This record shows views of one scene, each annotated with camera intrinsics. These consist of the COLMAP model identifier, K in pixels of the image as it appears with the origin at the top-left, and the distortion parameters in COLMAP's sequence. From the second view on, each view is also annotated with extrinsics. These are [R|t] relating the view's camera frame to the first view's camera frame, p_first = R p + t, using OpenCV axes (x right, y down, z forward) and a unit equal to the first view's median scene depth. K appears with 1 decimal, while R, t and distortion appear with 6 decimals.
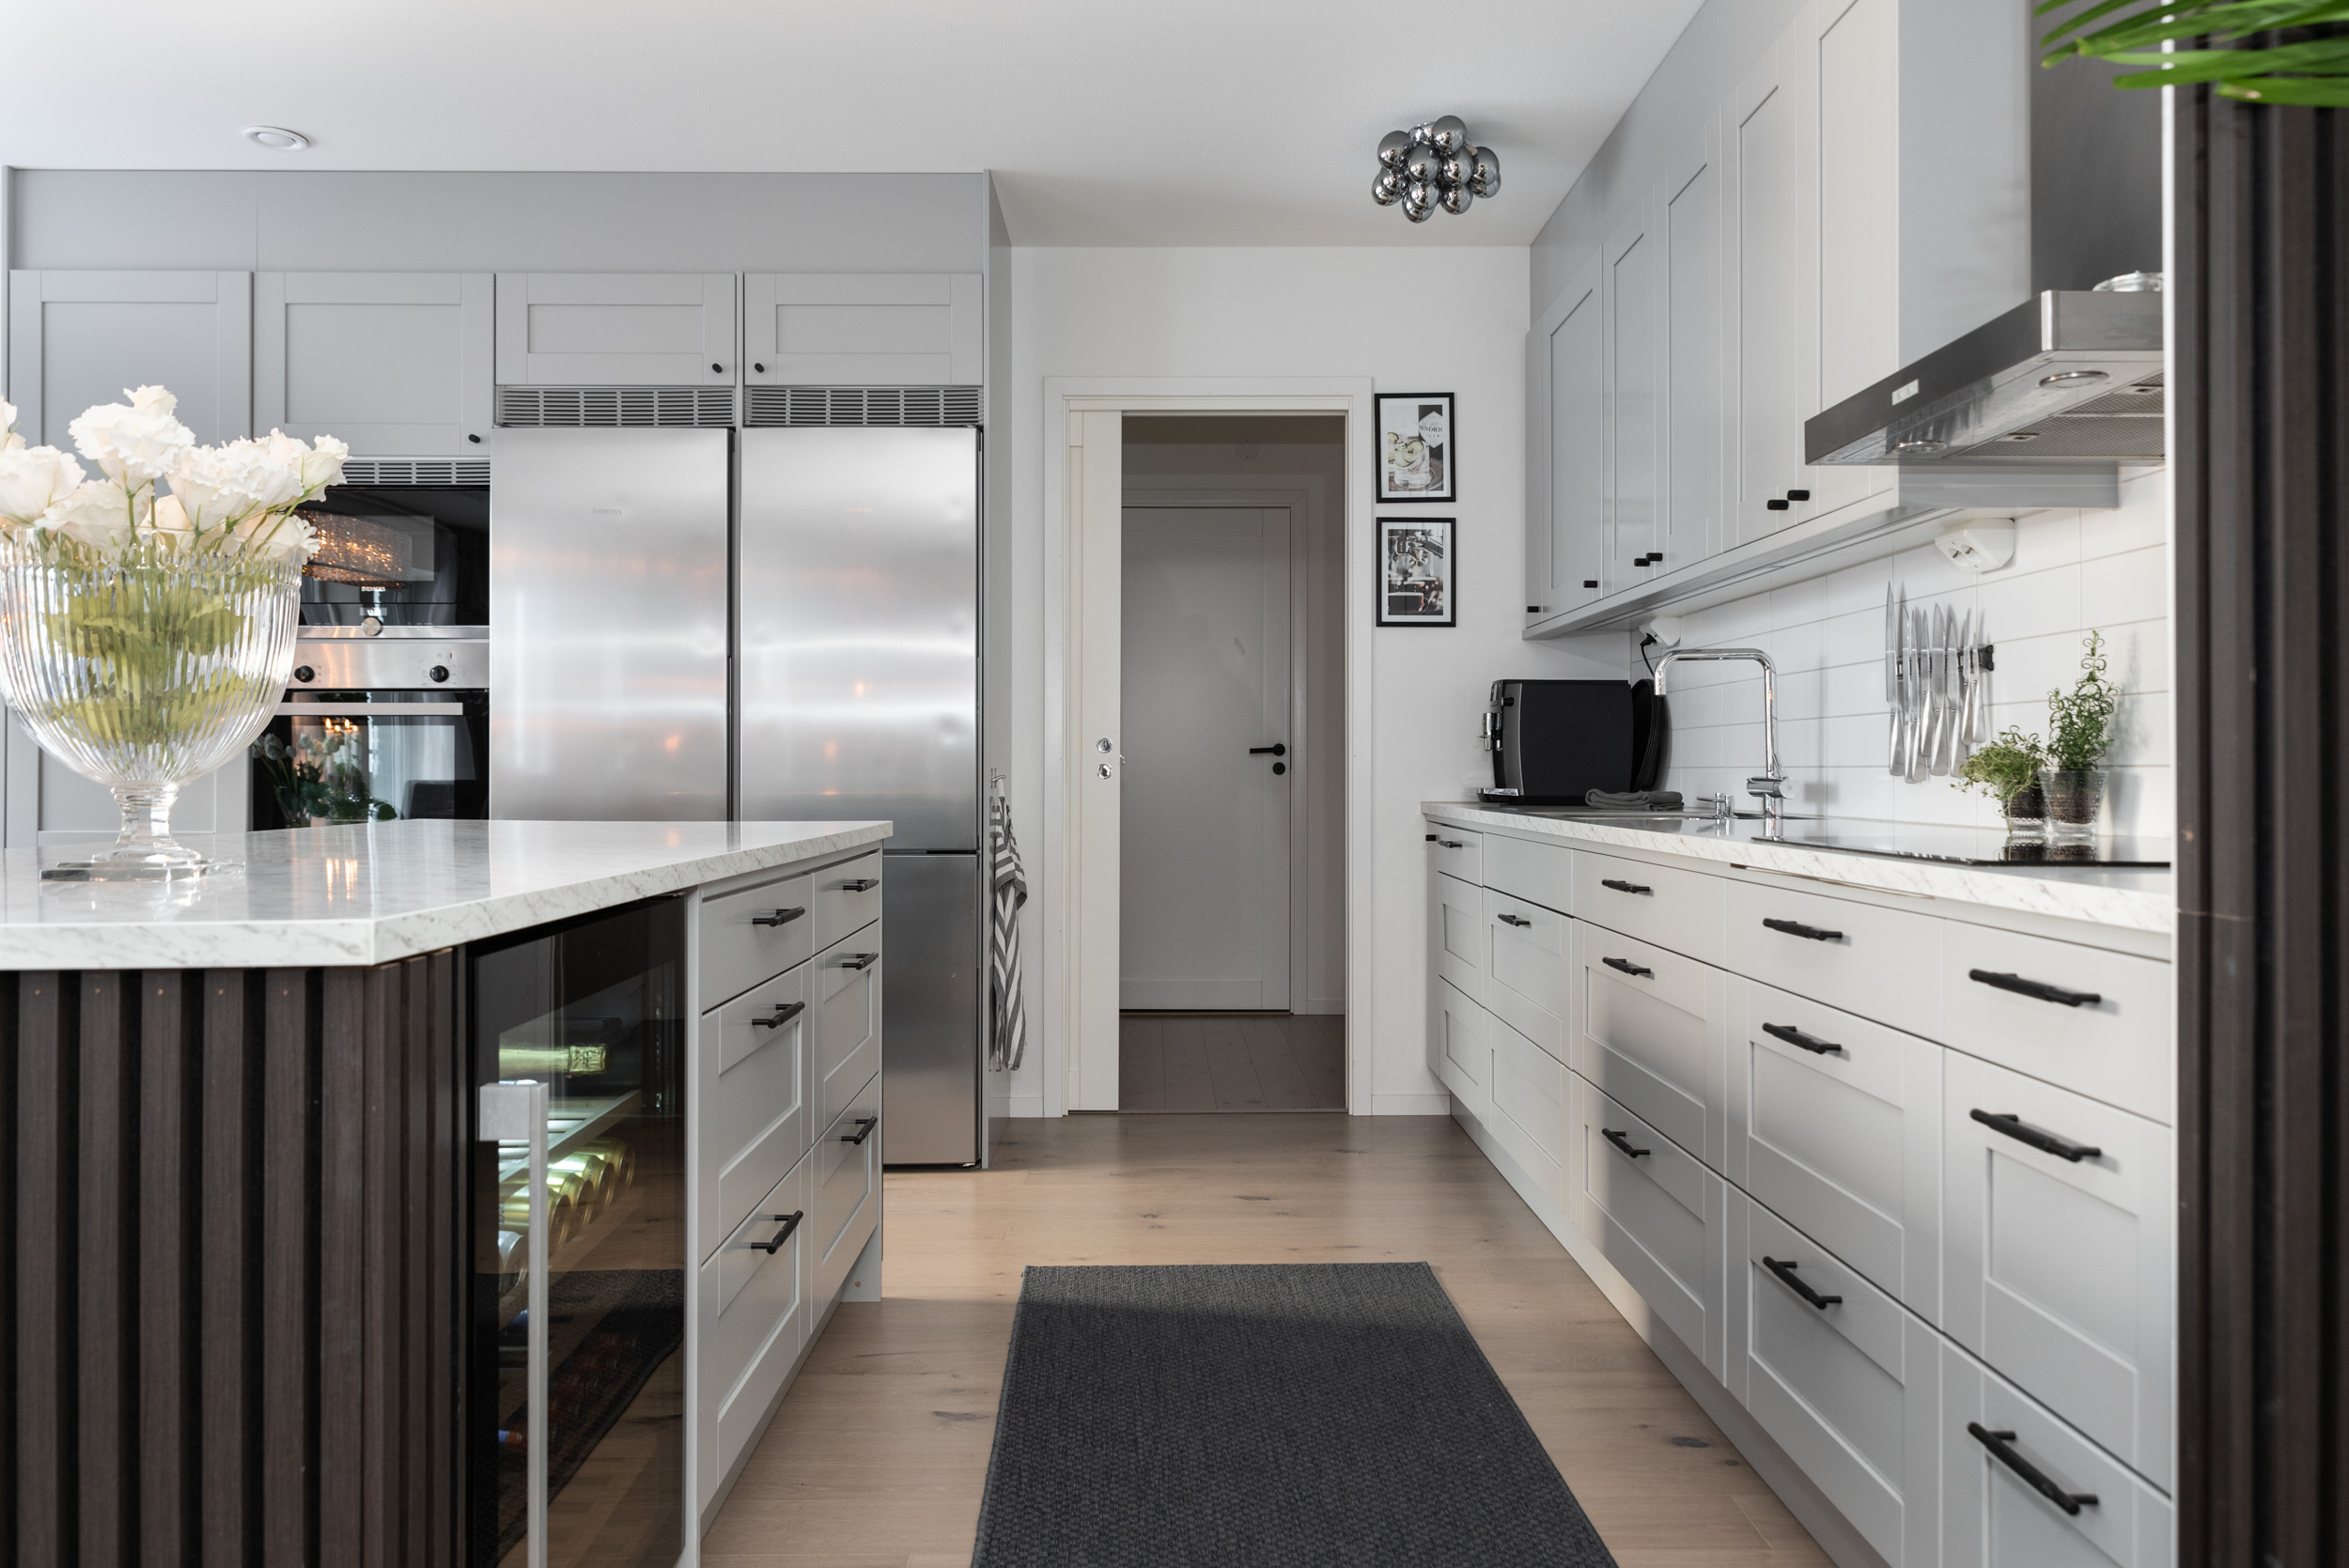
lens RADIAL K [[1592.7, 0, 1174.5], [0, 1592.7, 784.0], [0, 0, 1]] dist [0.003955, -0.000969]
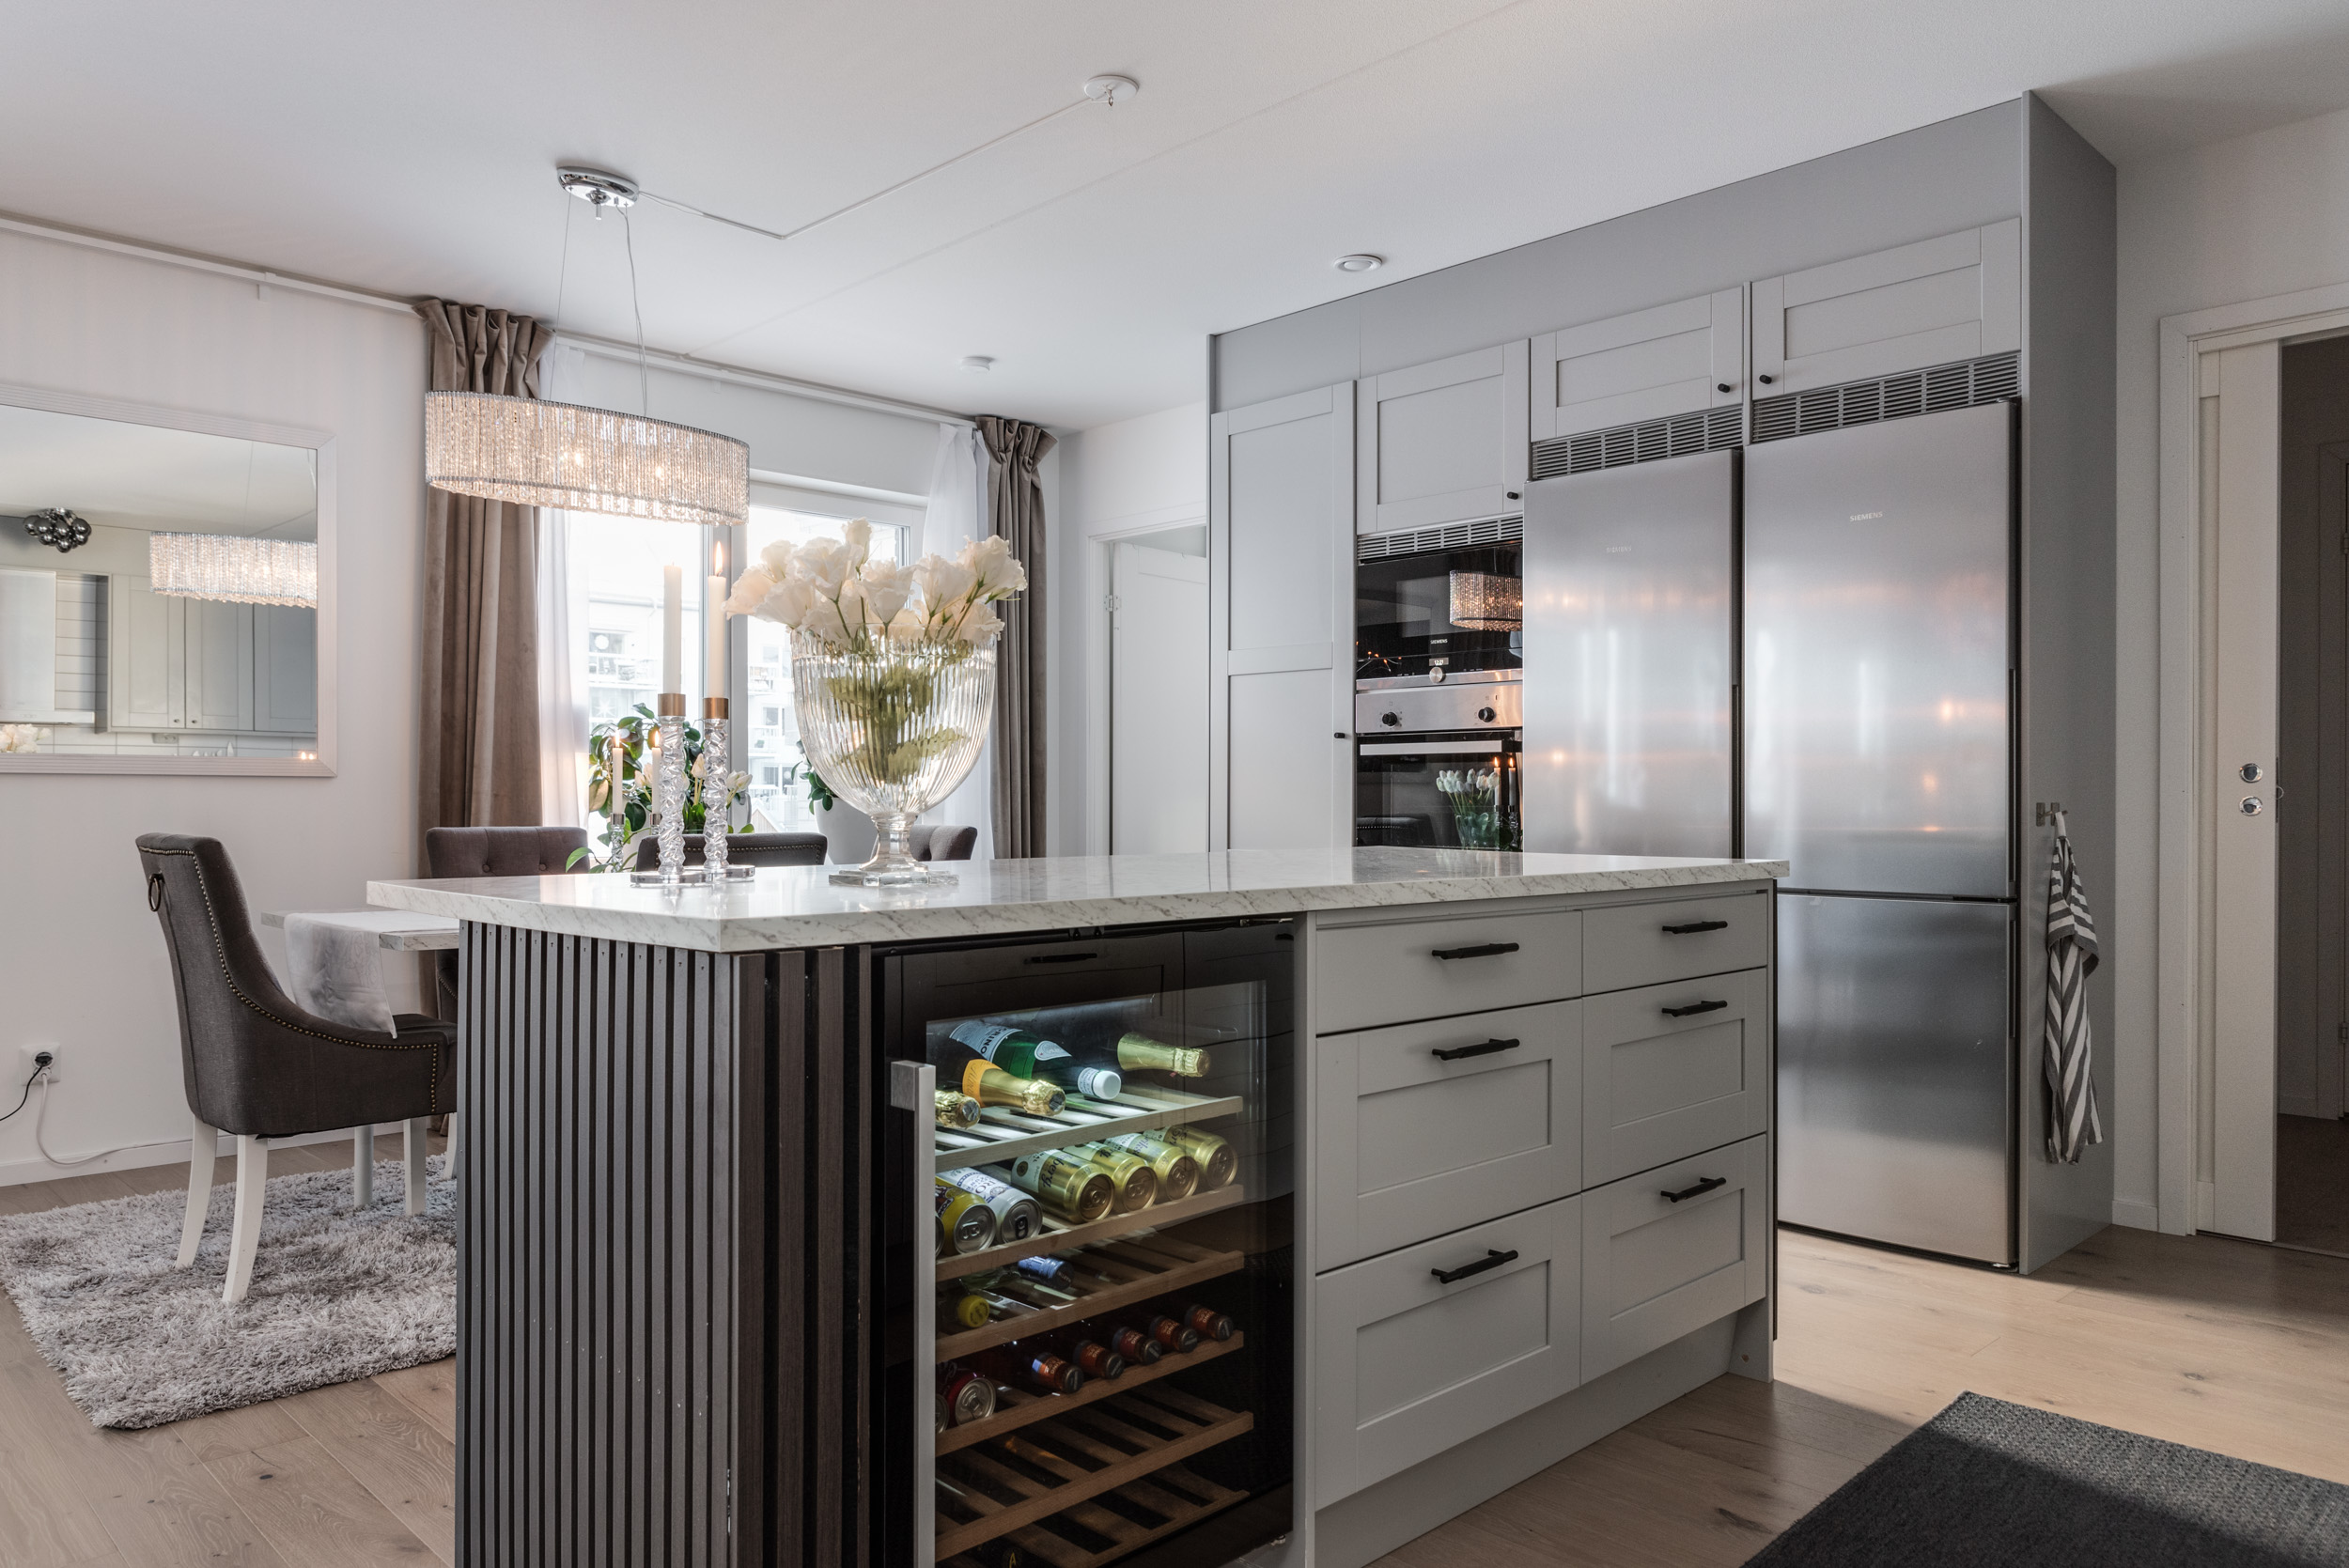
lens RADIAL K [[1585.8, 0, 1172.6], [0, 1585.8, 820.3], [0, 0, 1]] dist [-0.005047, 0.000333]
pose [[0.688438, 0.010195, -0.725224, 0.181762], [-0.008321, 0.999946, 0.006158, -0.001553], [0.725248, 0.001795, 0.688486, 0.094491]]
